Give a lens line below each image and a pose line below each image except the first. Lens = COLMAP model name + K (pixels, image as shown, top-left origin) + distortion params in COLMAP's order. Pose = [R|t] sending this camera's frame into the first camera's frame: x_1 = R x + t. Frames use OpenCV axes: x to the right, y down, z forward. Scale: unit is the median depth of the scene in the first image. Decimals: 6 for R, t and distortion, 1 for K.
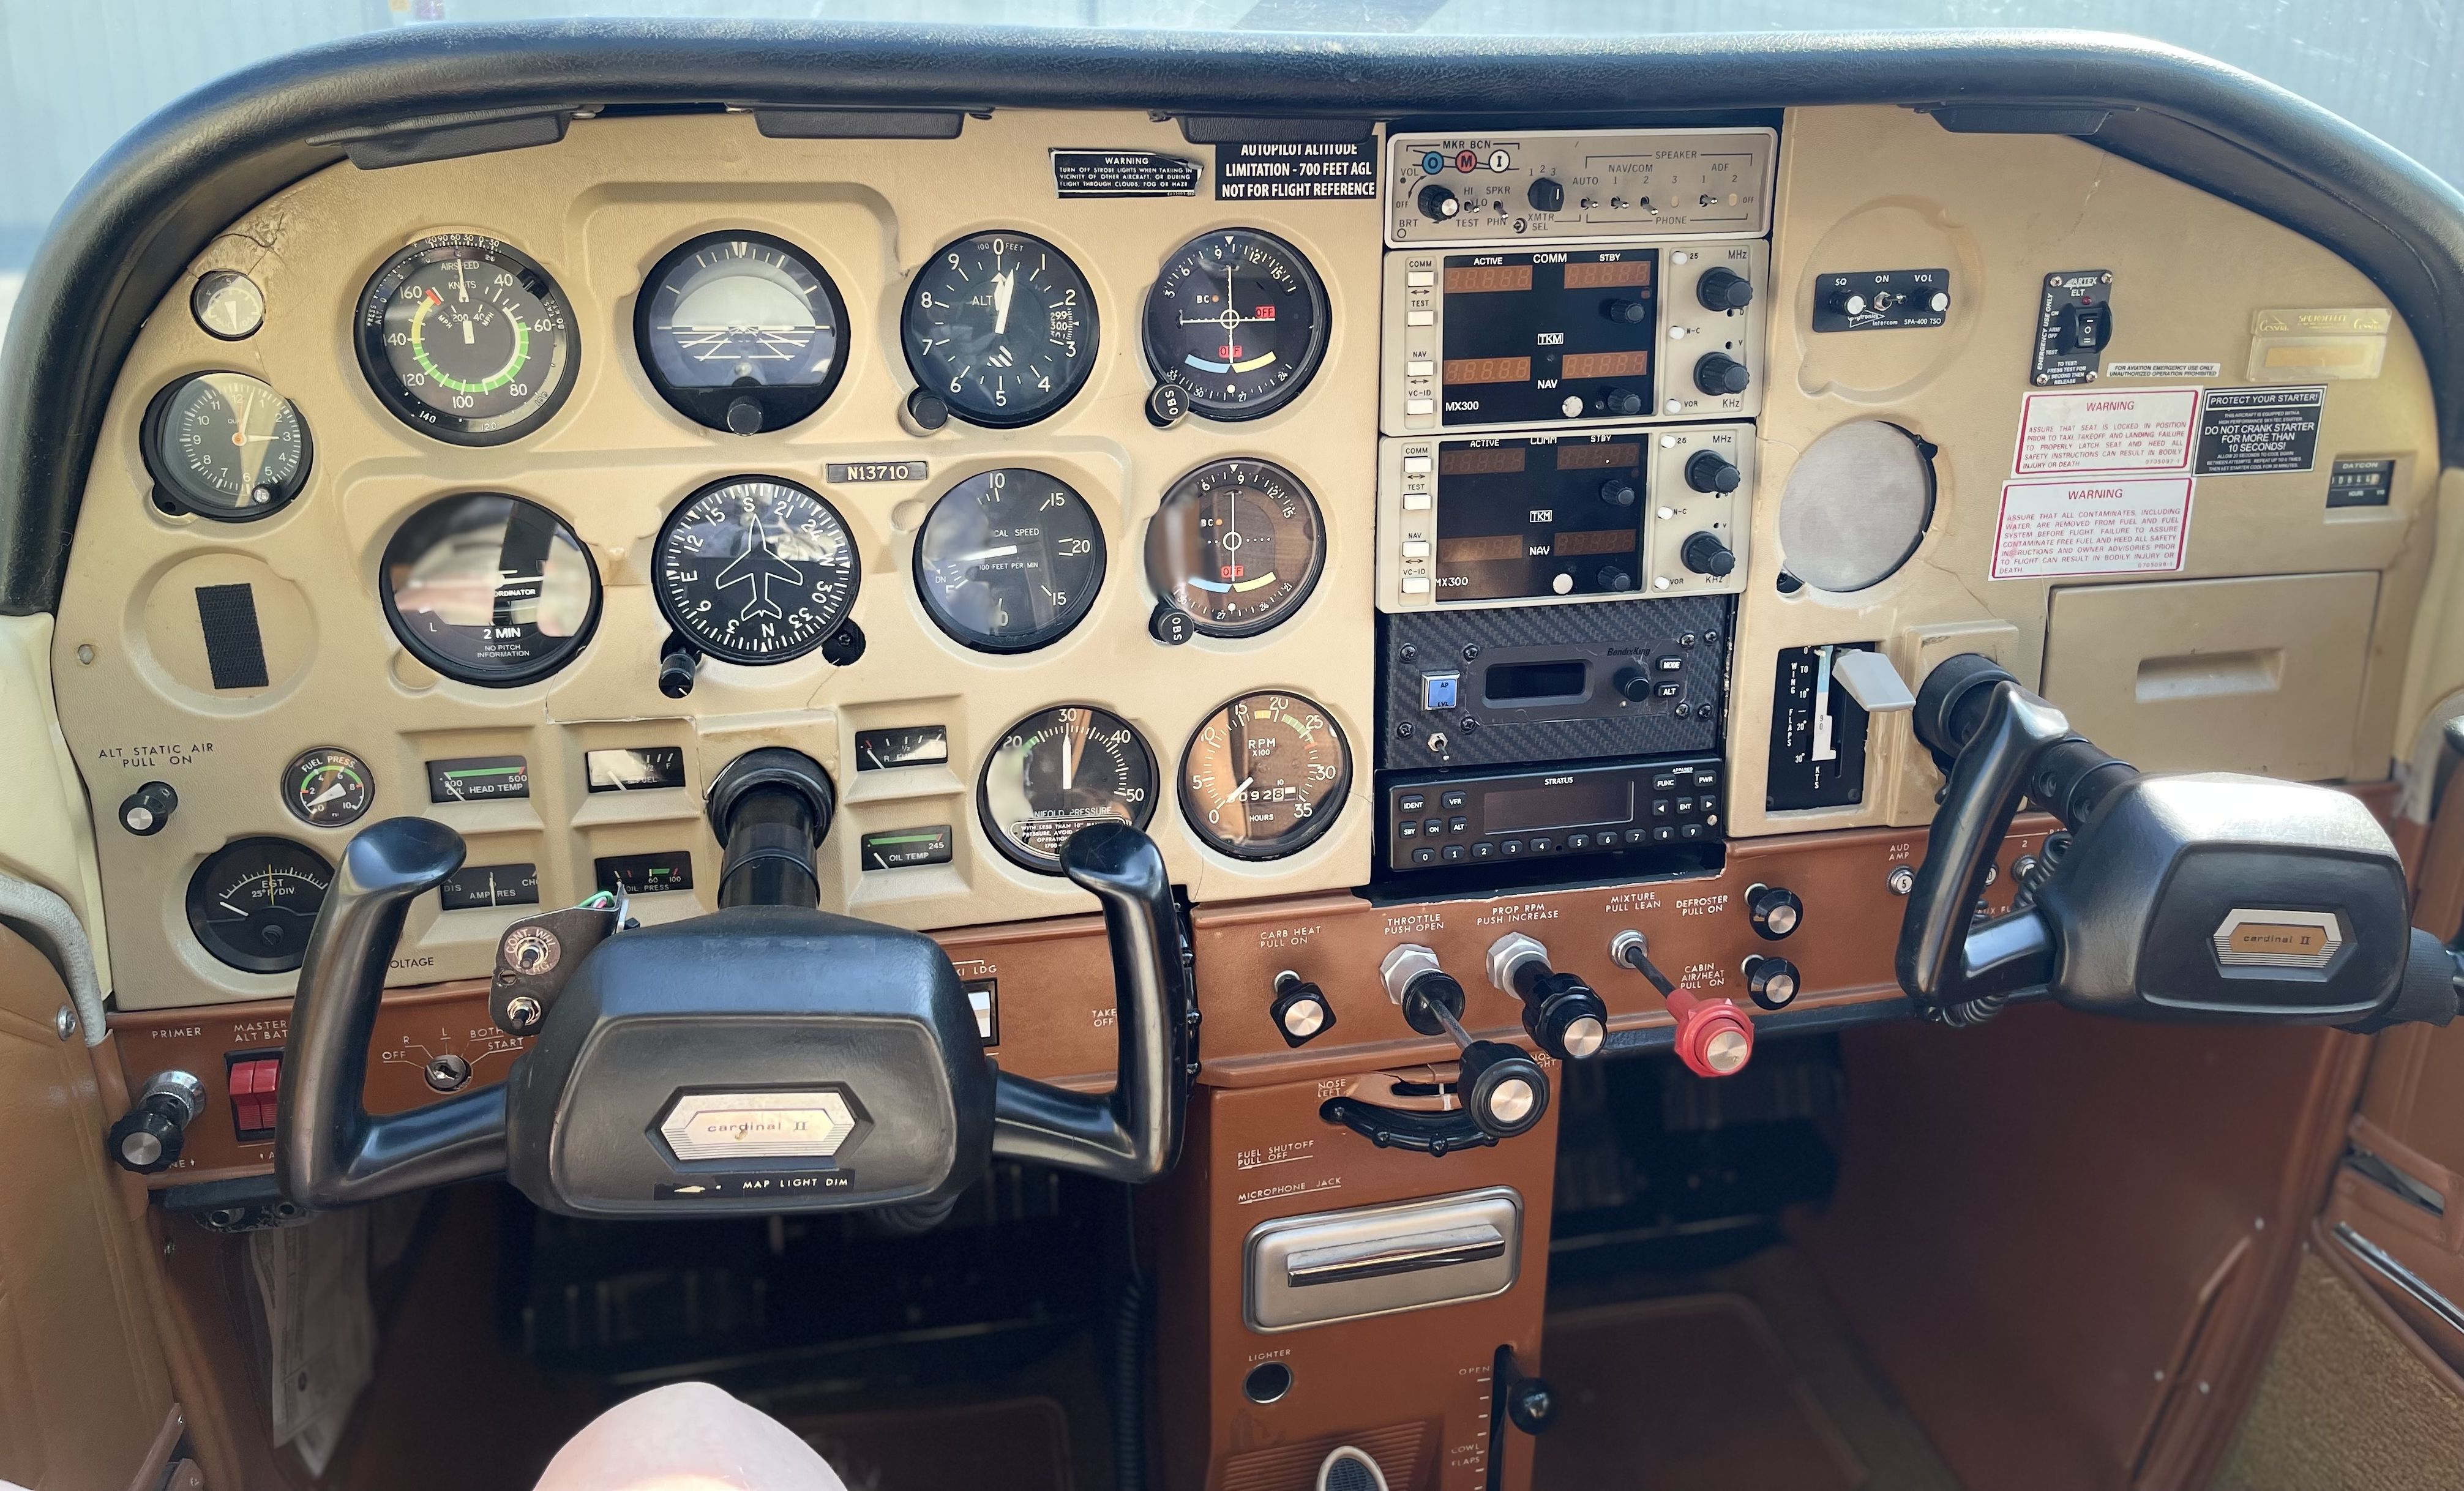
lens RADIAL K [[1866.0, 0, 1235.1], [0, 1866.0, 550.1], [0, 0, 1]] dist [0.069015, -0.072245]
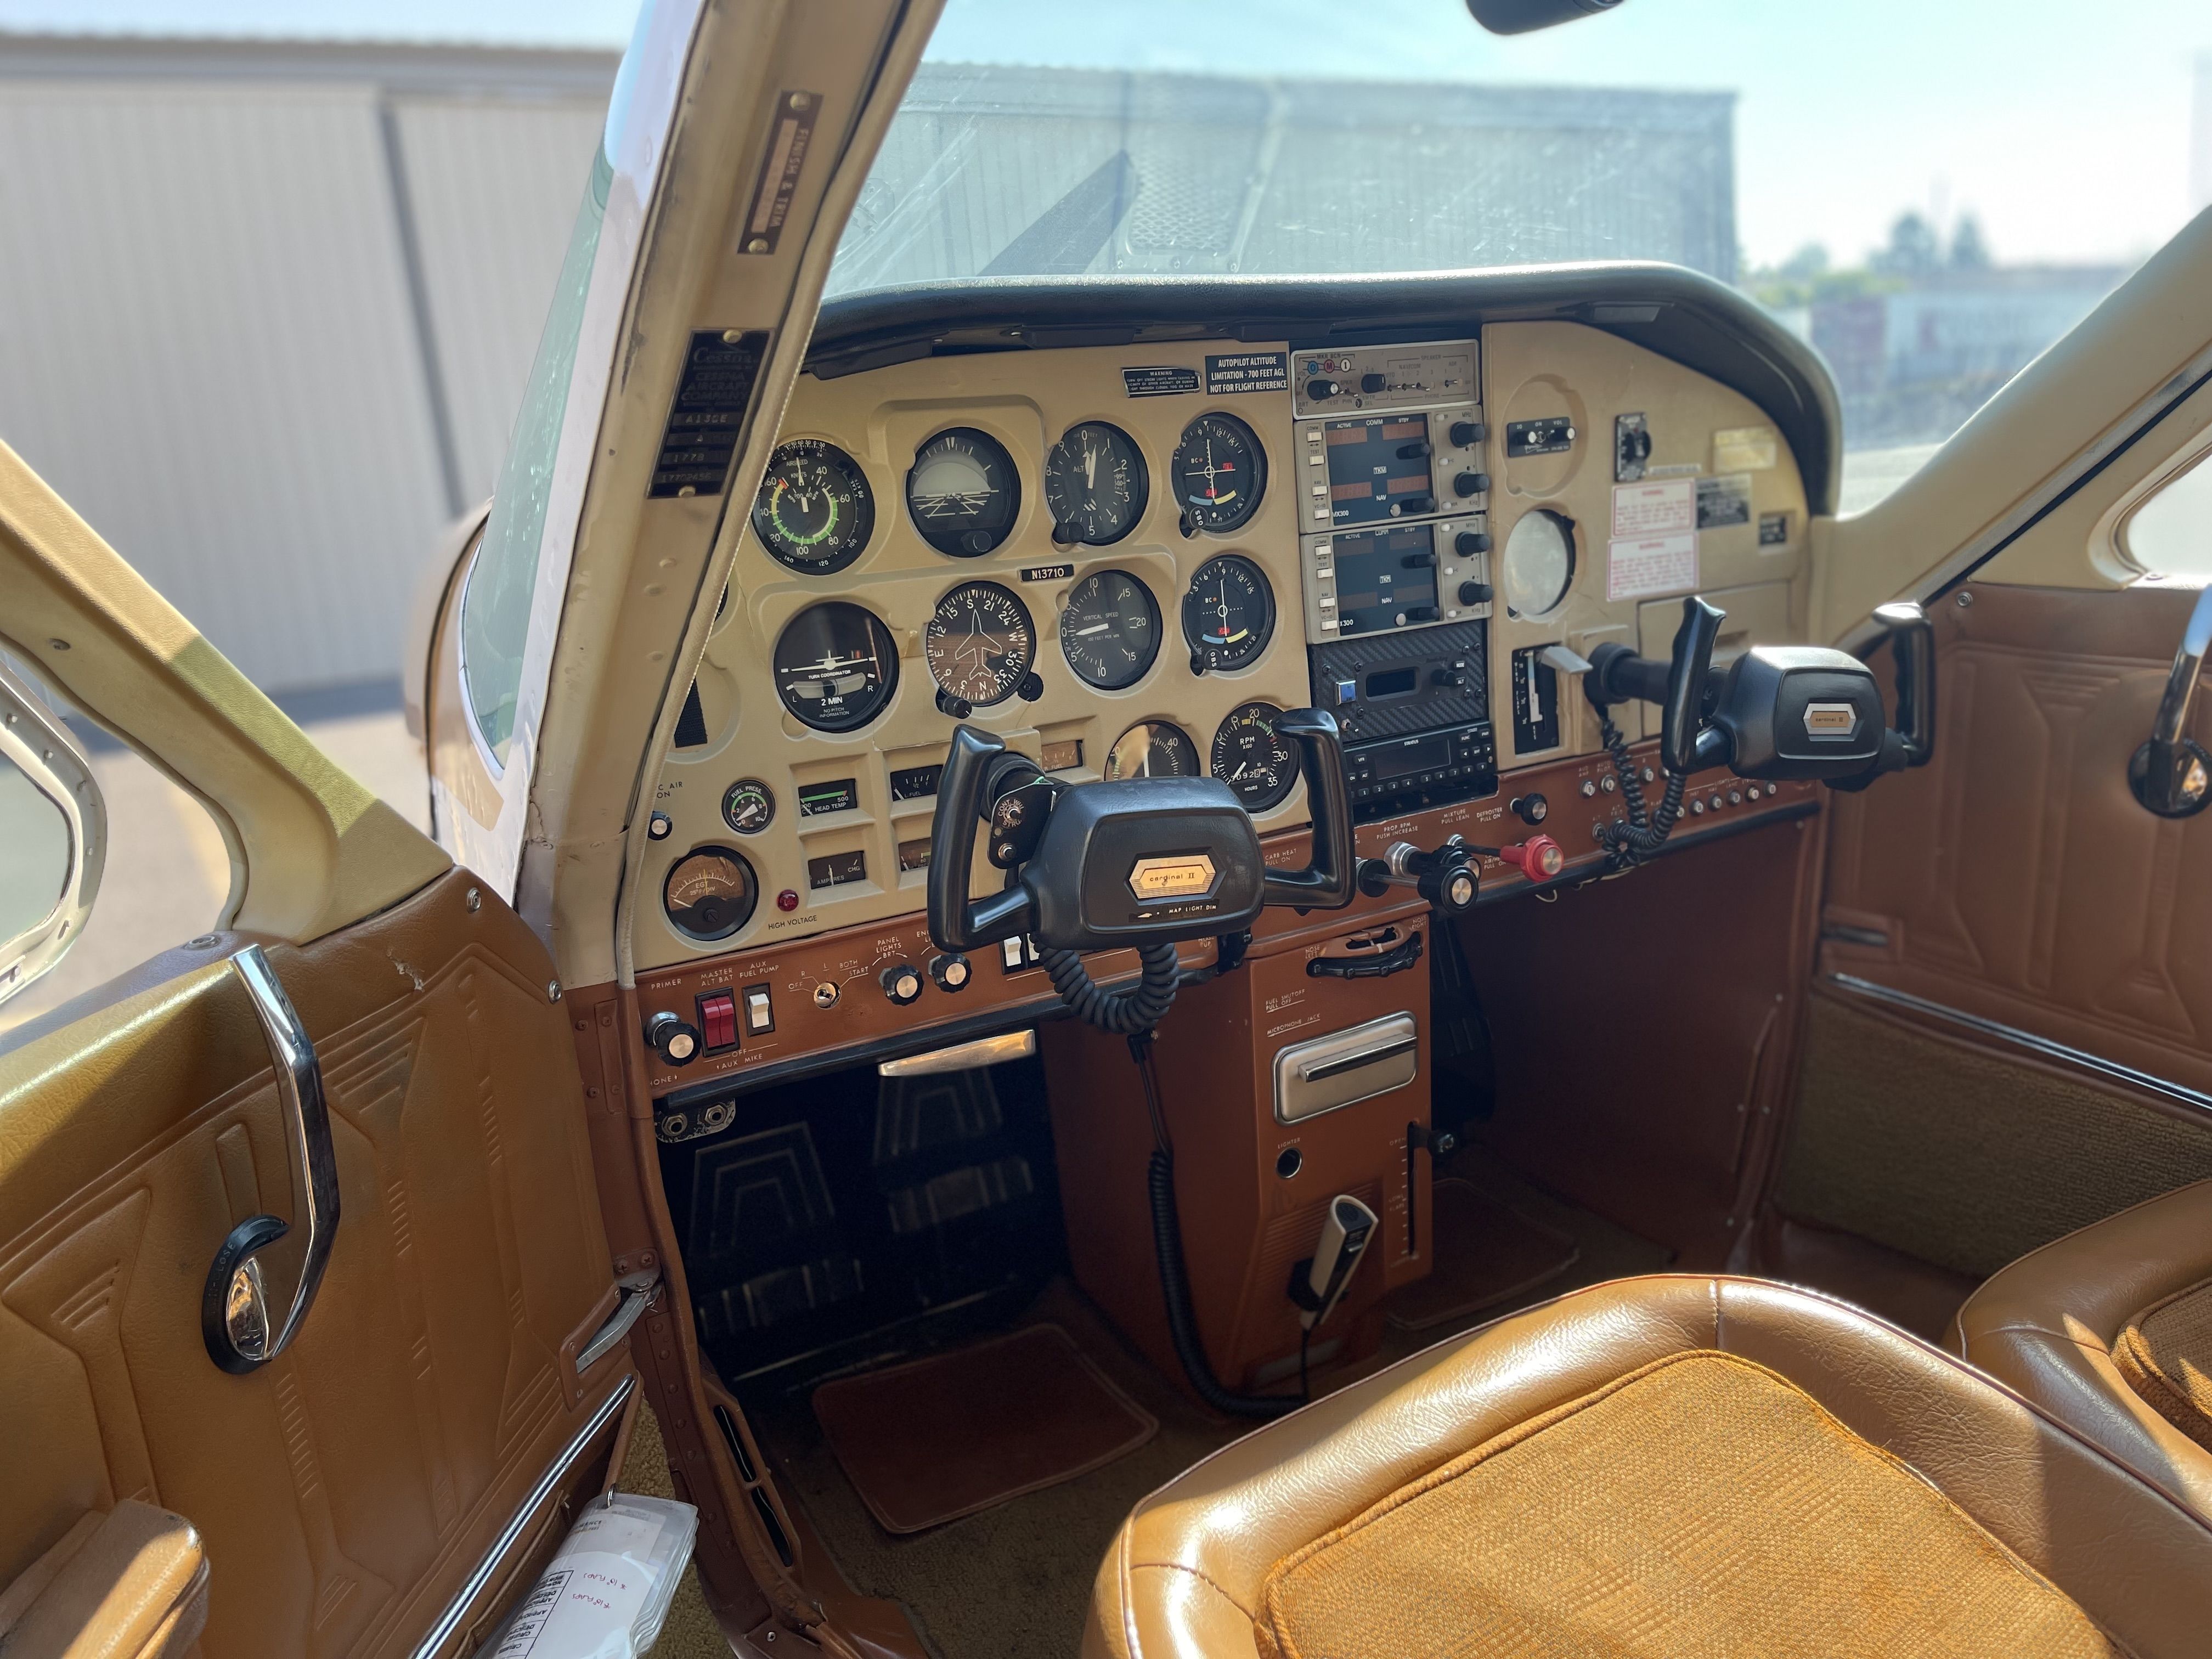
lens RADIAL K [[1672.5, 0, 1106.0], [0, 1672.5, 829.5], [0, 0, 1]] dist [0.094440, -0.001736]
pose [[0.948927, -0.147958, 0.278651, -0.534012], [0.165352, 0.985429, -0.039852, 0.224596], [-0.268694, 0.083892, 0.959565, -0.362858]]
